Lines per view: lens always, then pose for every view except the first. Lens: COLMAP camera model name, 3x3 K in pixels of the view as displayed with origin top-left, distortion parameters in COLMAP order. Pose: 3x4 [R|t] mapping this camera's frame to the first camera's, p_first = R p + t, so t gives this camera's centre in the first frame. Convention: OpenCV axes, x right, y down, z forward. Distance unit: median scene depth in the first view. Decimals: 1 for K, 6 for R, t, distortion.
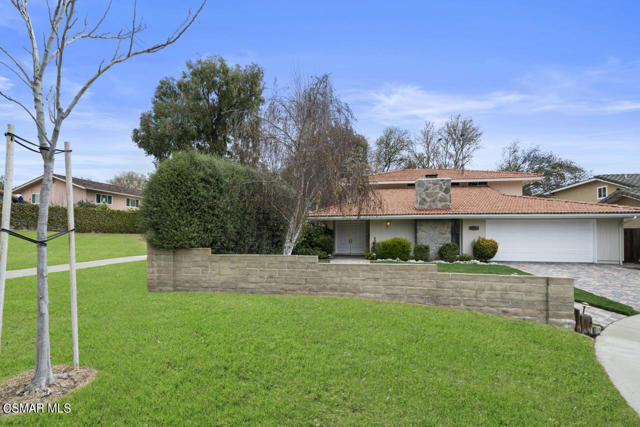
lens RADIAL K [[279.2, 0, 320.6], [0, 279.2, 236.6], [0, 0, 1]] dist [-0.002374, 0.000212]
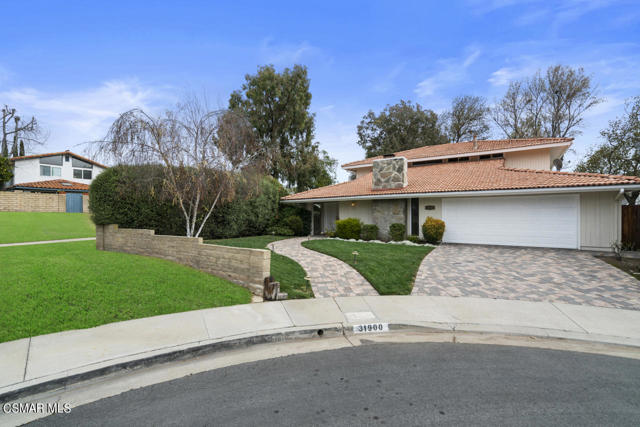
lens RADIAL K [[278.3, 0, 331.9], [0, 278.3, 220.2], [0, 0, 1]] dist [0.000484, 0.000023]
pose [[0.923552, 0.001675, -0.383471, 0.594433], [0.001616, 0.999965, 0.008260, 0.003367], [0.383471, -0.008248, 0.923516, 0.007104]]
